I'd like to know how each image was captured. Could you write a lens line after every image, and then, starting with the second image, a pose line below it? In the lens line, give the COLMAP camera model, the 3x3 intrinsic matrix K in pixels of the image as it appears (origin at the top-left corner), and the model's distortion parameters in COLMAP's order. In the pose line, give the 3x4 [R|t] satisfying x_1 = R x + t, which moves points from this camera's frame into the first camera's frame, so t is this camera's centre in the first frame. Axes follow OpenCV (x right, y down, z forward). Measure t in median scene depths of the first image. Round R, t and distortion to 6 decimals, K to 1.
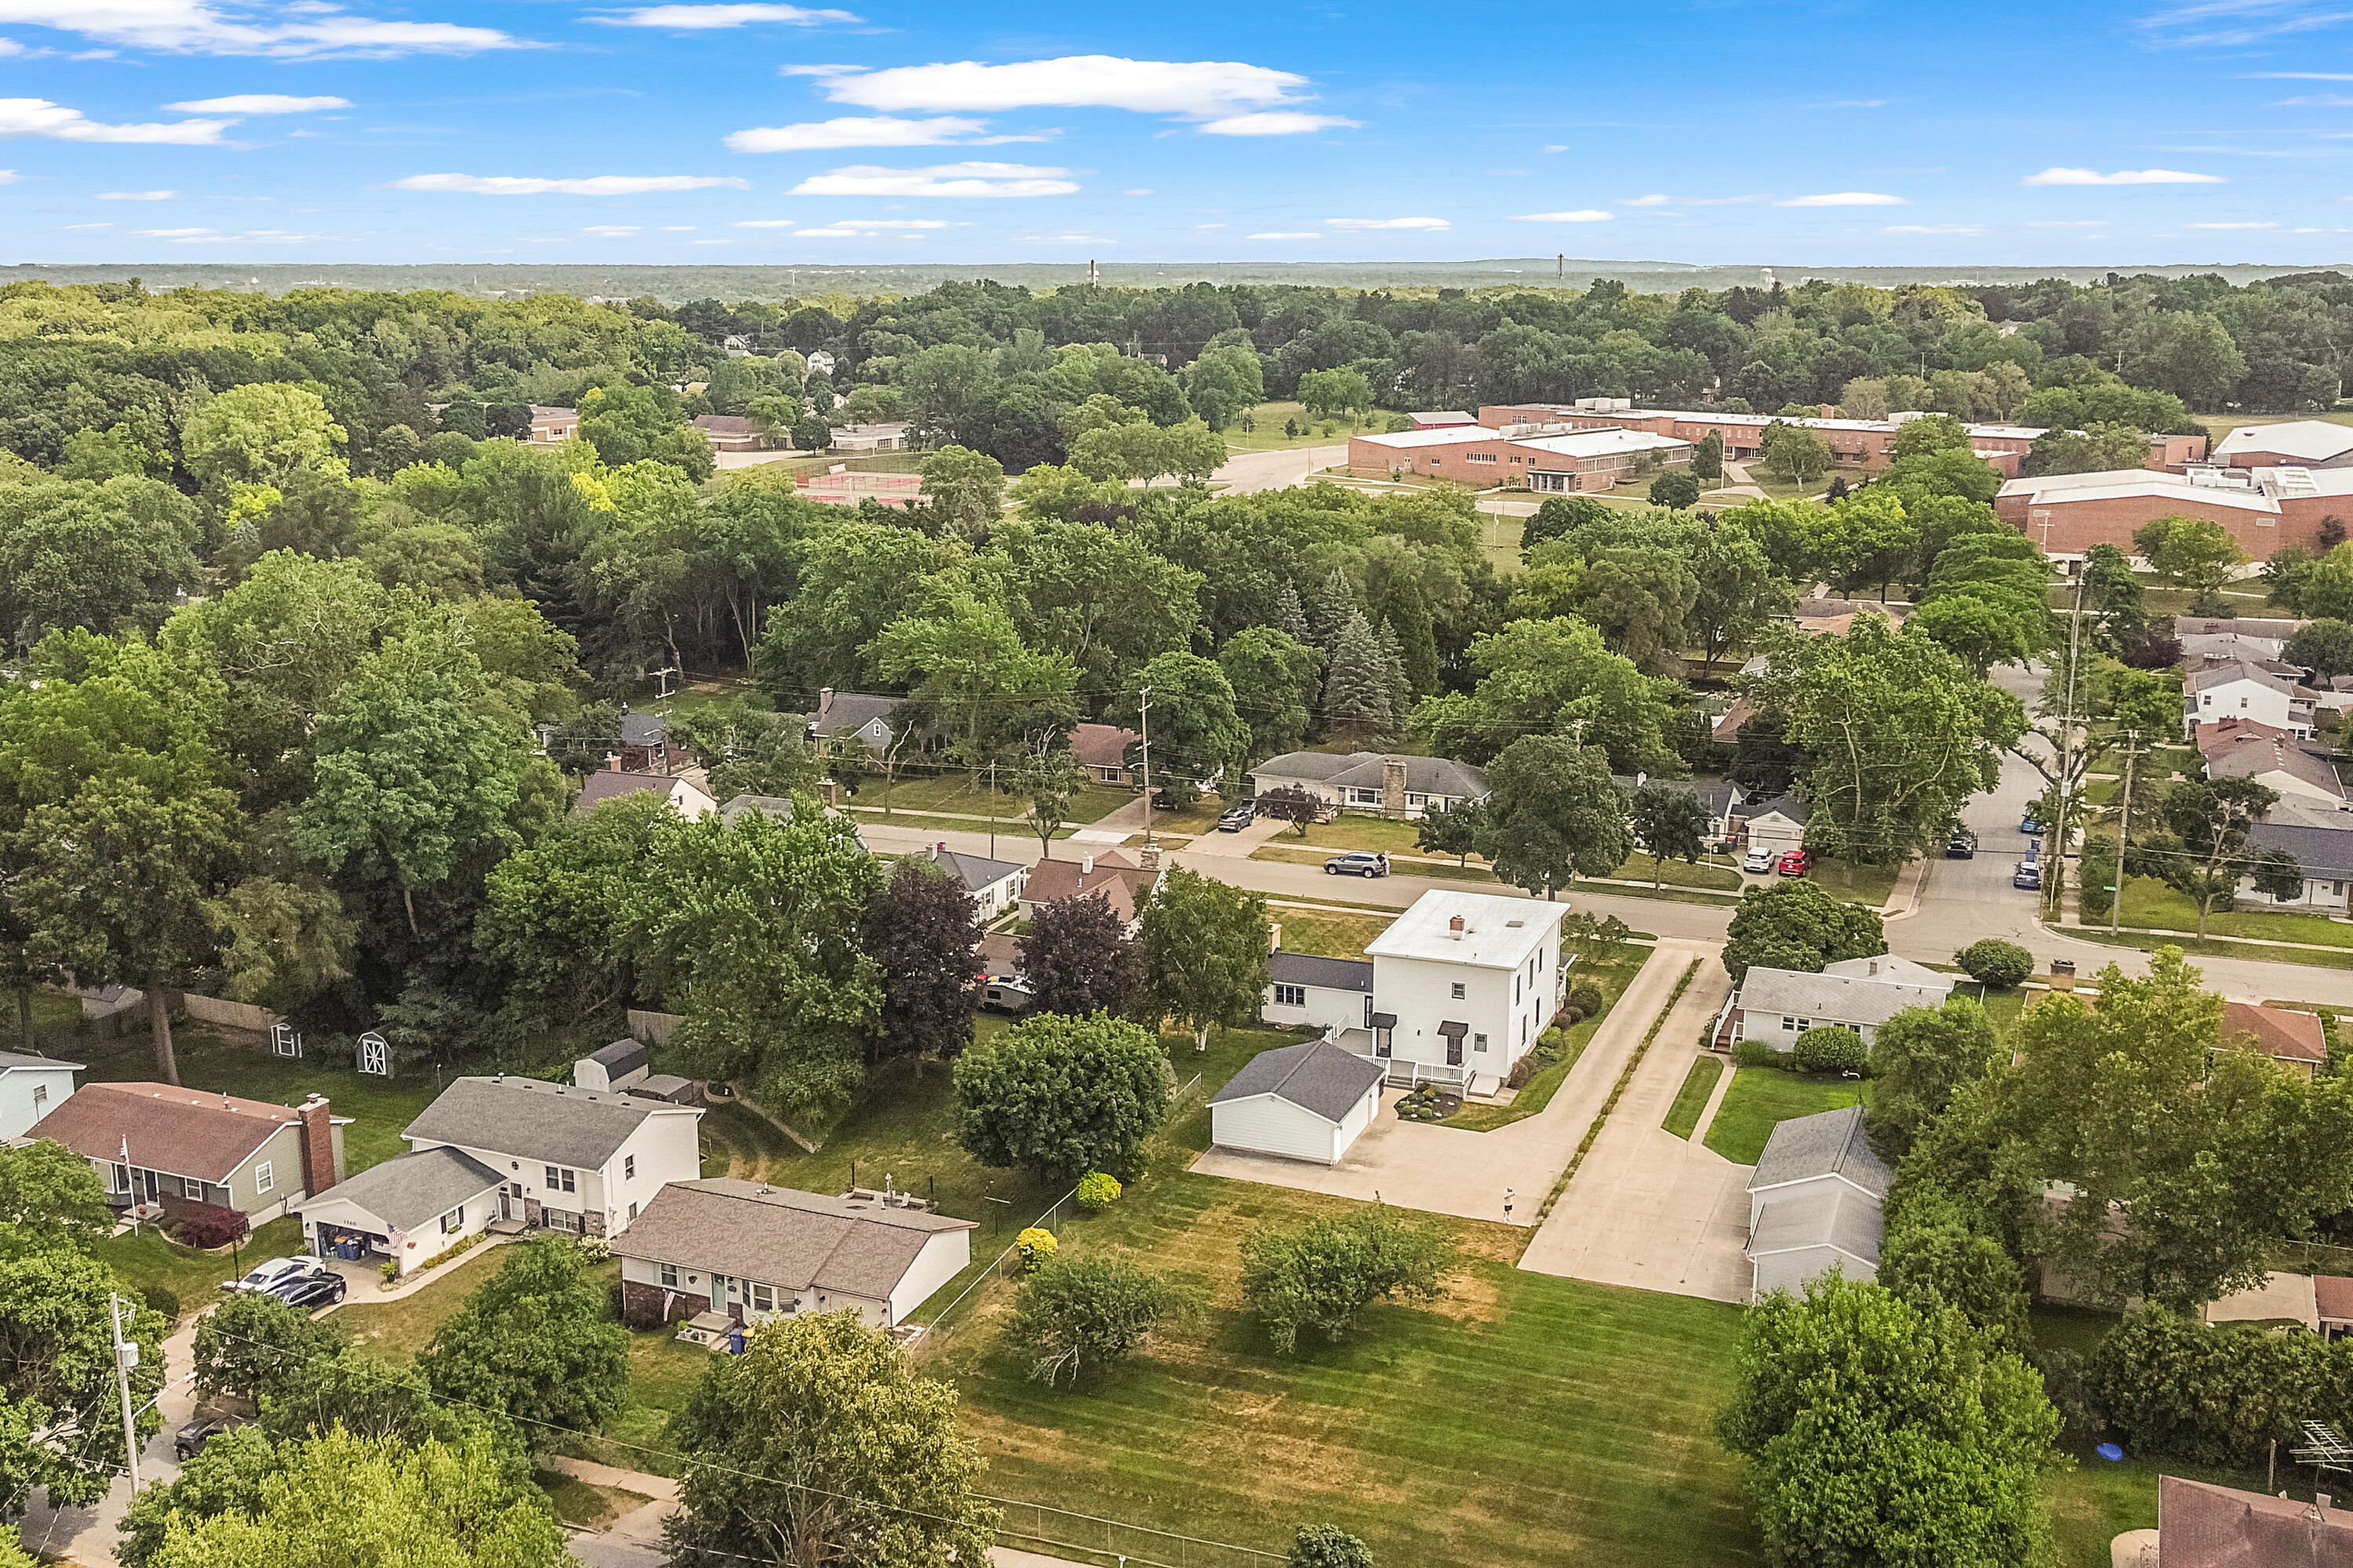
lens RADIAL K [[2235.4, 0, 1185.9], [0, 2235.4, 748.0], [0, 0, 1]] dist [-0.001219, 0.026205]
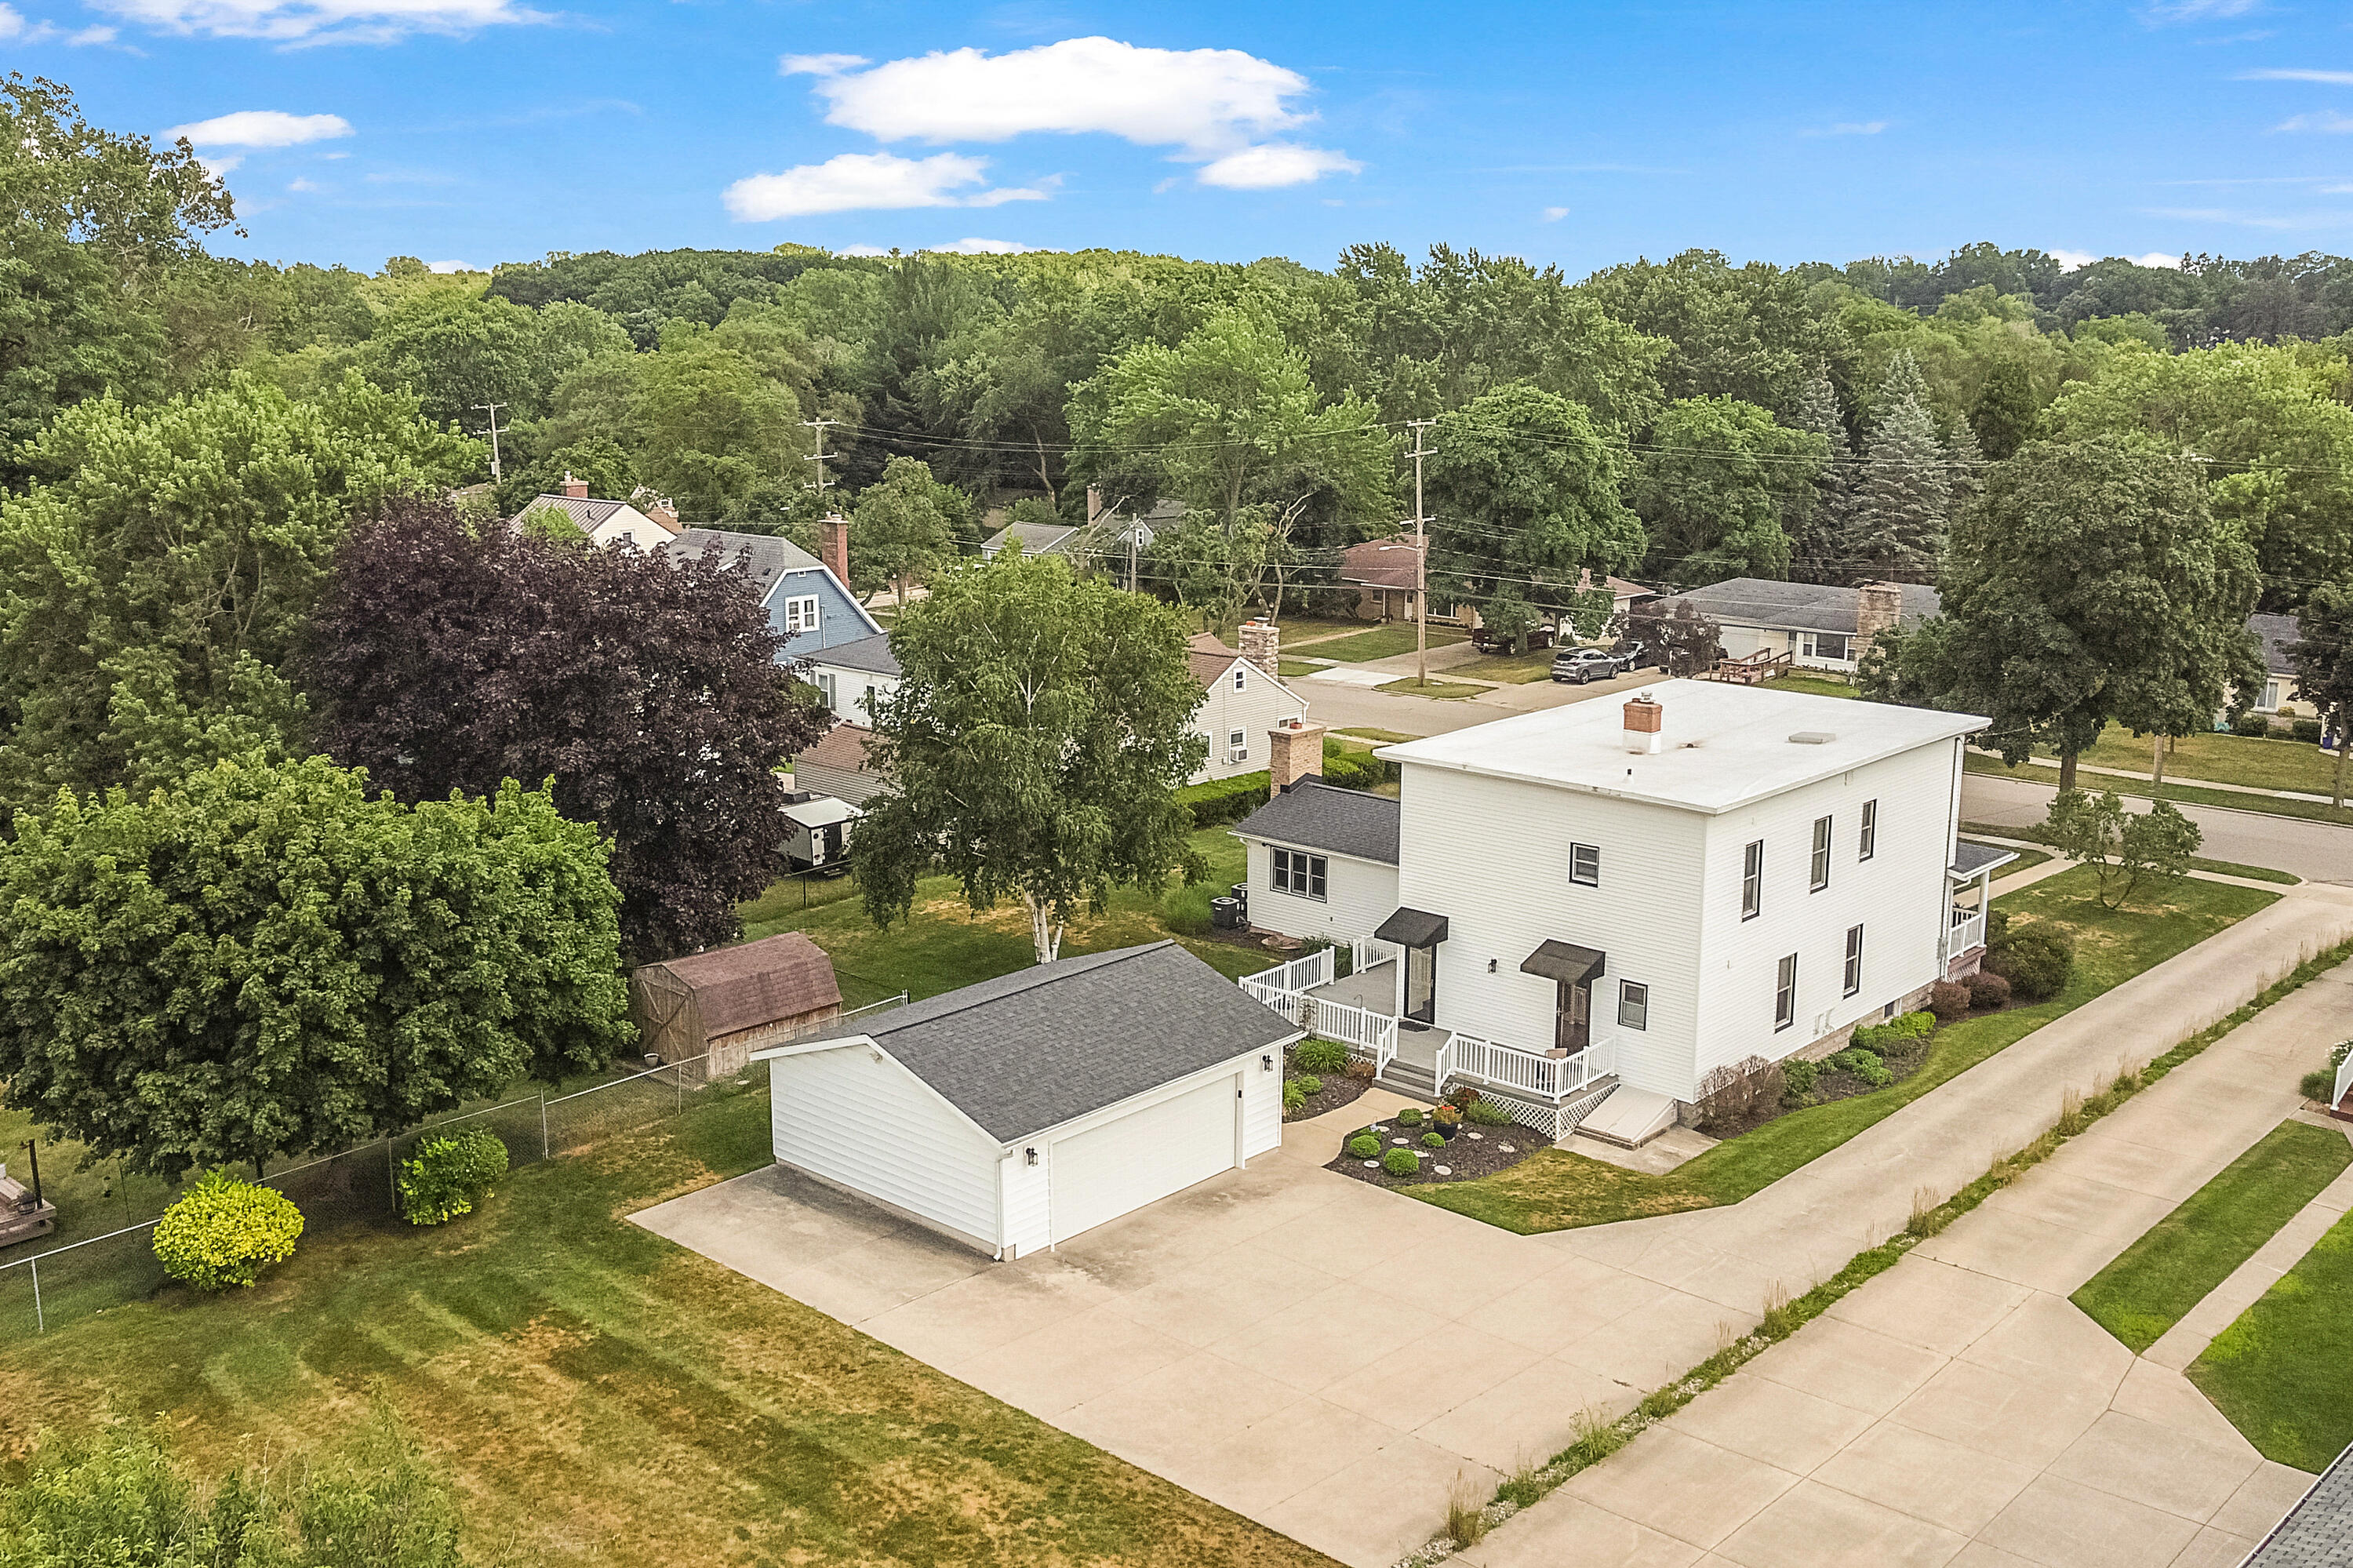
lens RADIAL K [[2235.4, 0, 1185.9], [0, 2235.4, 748.0], [0, 0, 1]] dist [-0.001219, 0.026205]
pose [[0.937837, 0.072329, -0.339457, 0.181117], [-0.077801, 0.996966, -0.002518, 0.091807], [0.338244, 0.028772, 0.940618, 0.592546]]
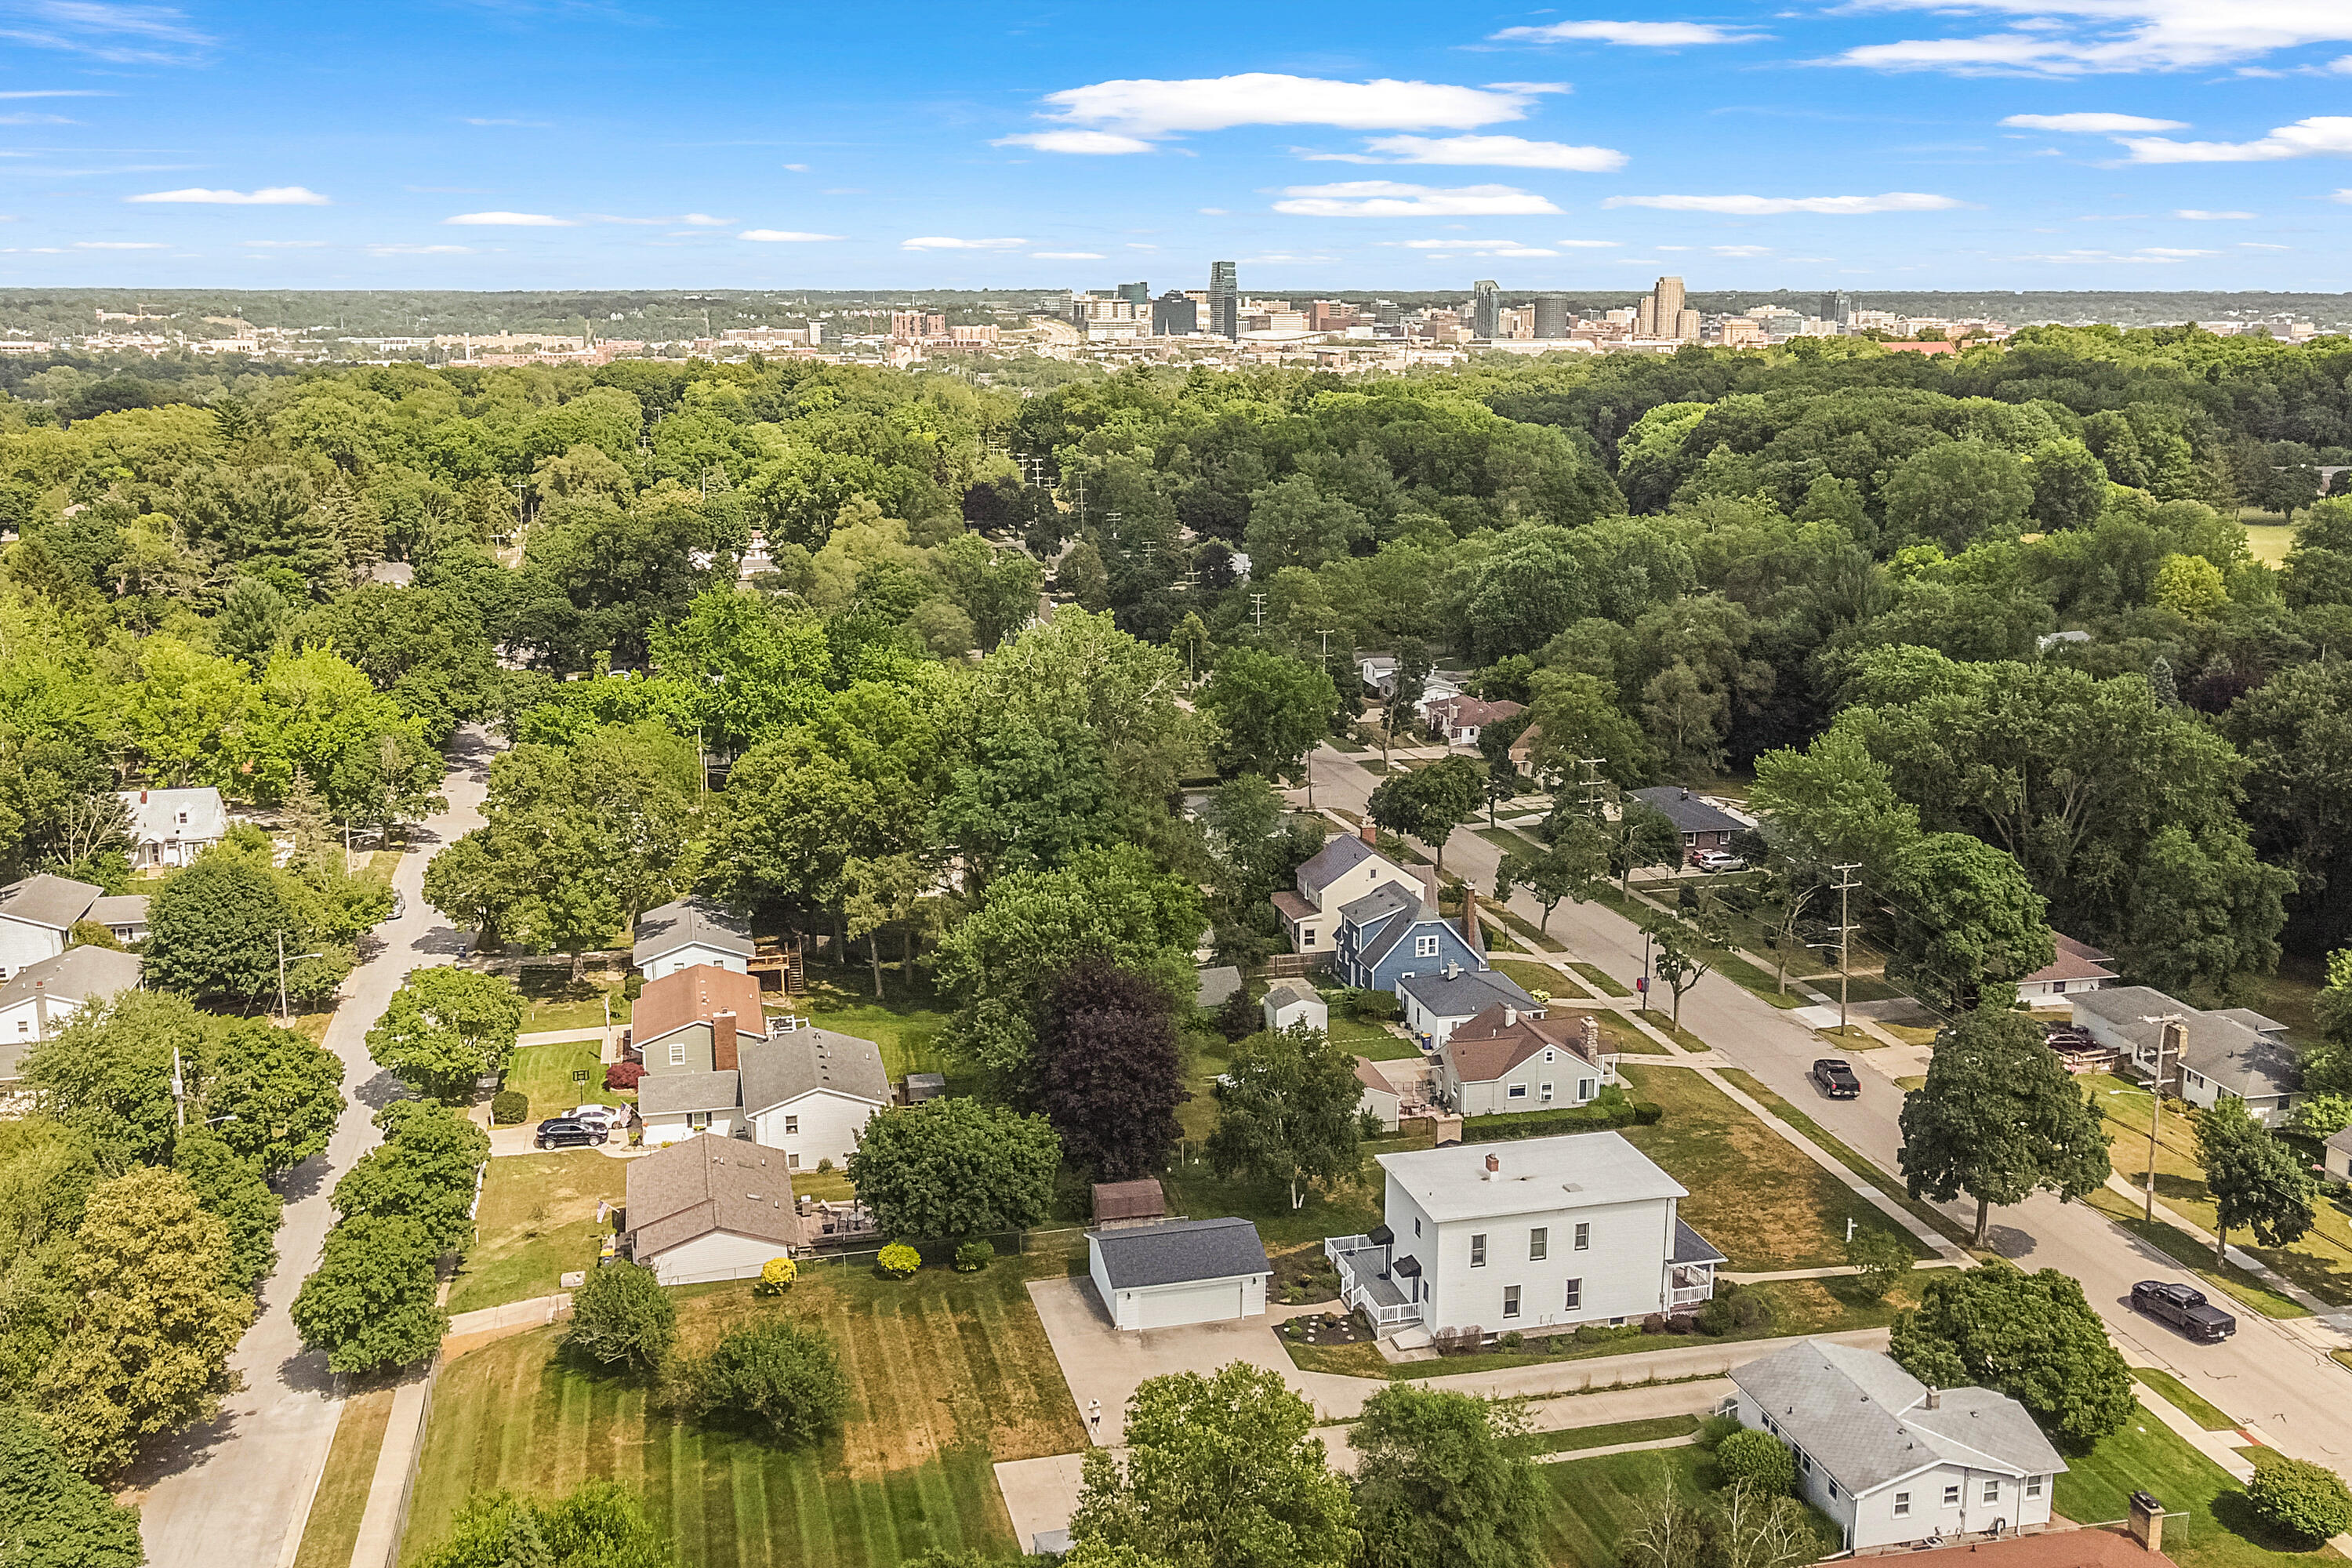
lens RADIAL K [[2234.4, 0, 1185.4], [0, 2234.4, 748.0], [0, 0, 1]] dist [-0.001219, 0.026205]
pose [[0.584818, 0.160676, -0.795092, 0.732199], [-0.168750, 0.982840, 0.074496, -0.129846], [0.793418, 0.090606, 0.601896, 0.350246]]
